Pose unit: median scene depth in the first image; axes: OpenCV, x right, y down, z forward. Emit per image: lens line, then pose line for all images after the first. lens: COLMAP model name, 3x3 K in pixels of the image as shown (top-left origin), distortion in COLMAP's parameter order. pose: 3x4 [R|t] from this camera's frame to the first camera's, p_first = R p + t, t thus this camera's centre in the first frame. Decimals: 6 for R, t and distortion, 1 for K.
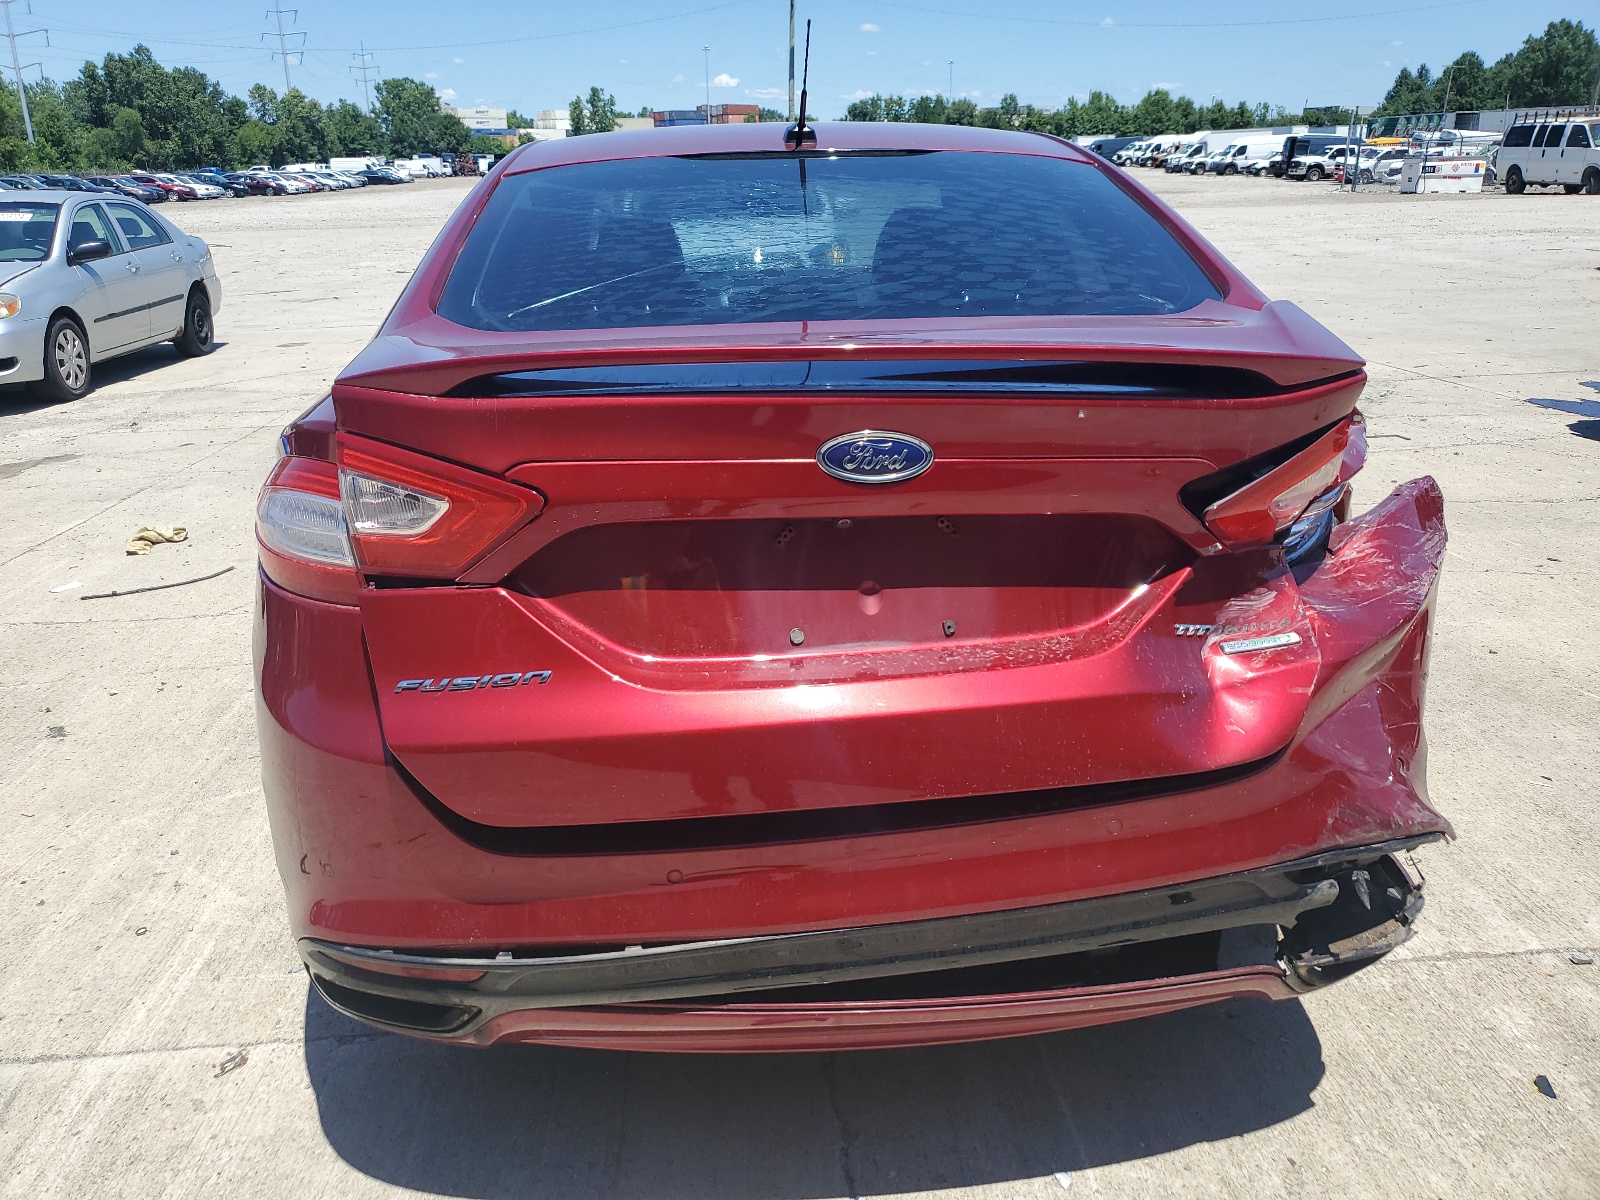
lens RADIAL K [[1297.1, 0, 799.5], [0, 1297.1, 597.1], [0, 0, 1]] dist [0.001022, -0.009953]
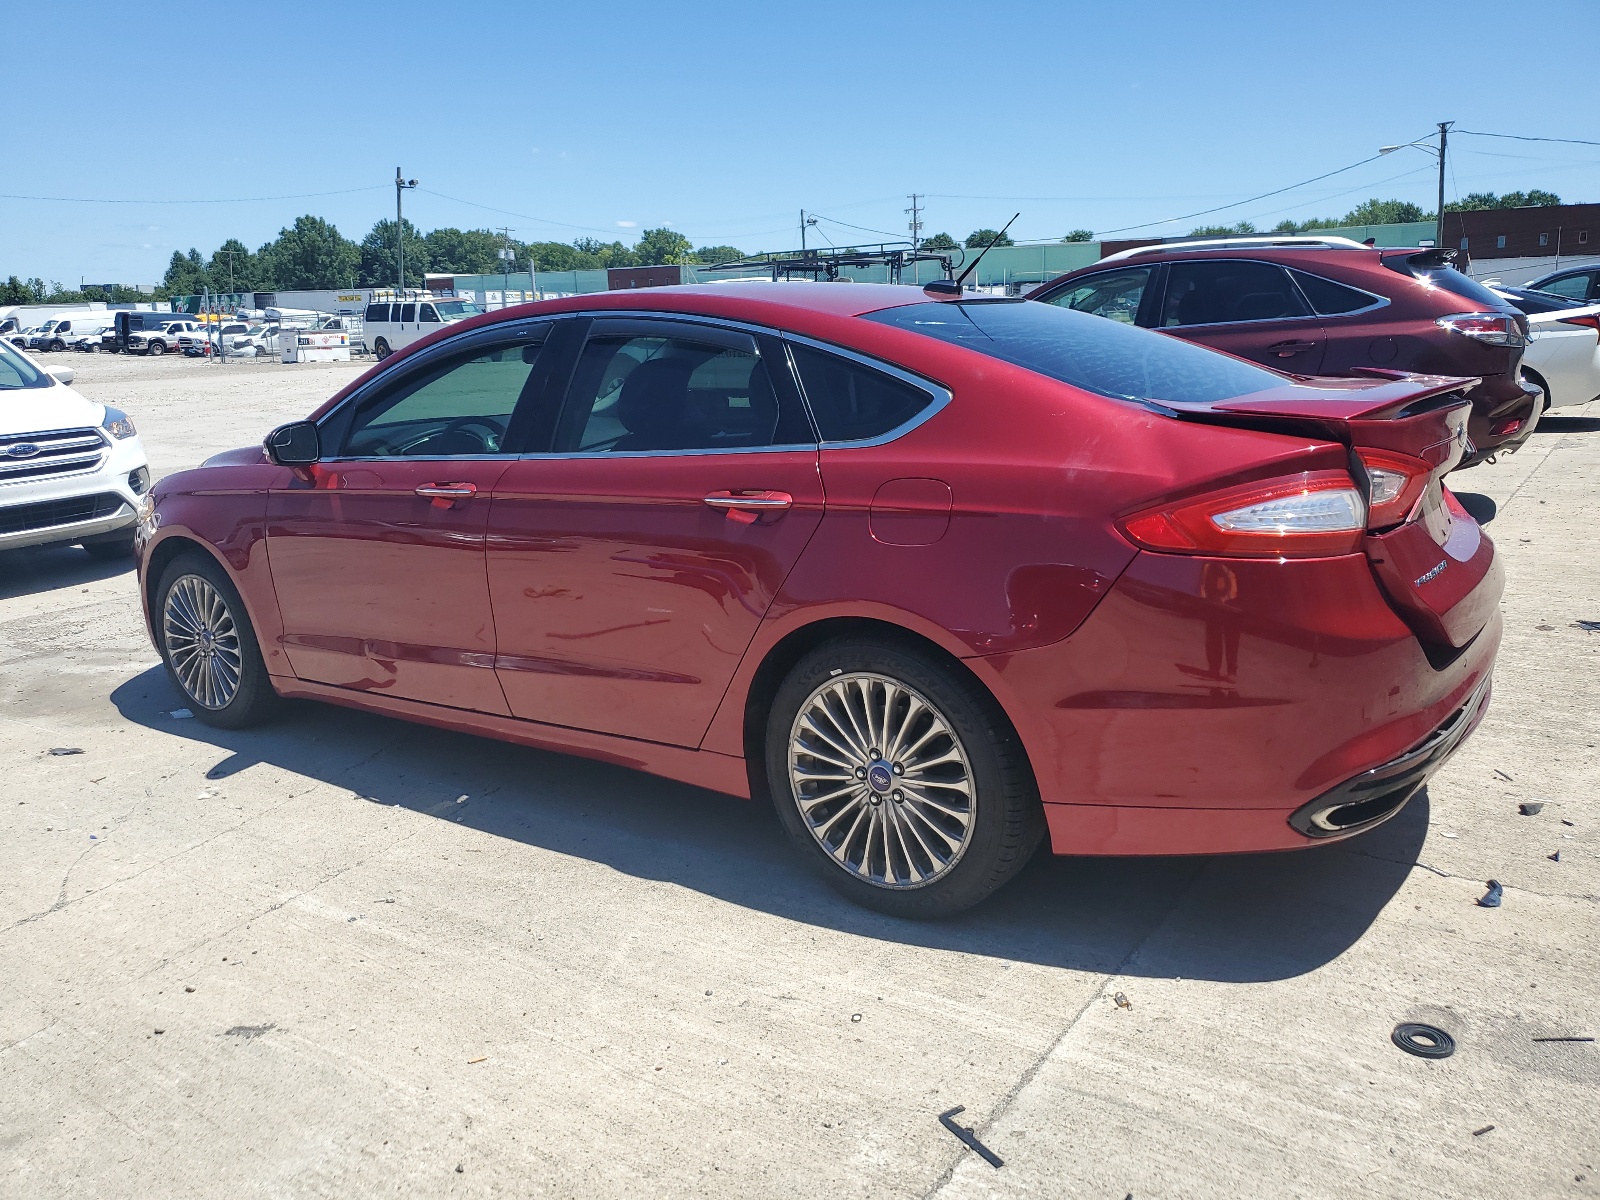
lens RADIAL K [[1297.1, 0, 800.9], [0, 1297.1, 600.6], [0, 0, 1]] dist [0.001022, -0.009953]
pose [[0.589768, -0.165484, 0.790436, -0.139744], [0.263968, 0.964519, 0.004975, -0.008745], [-0.763213, 0.205715, 0.612525, 0.036719]]
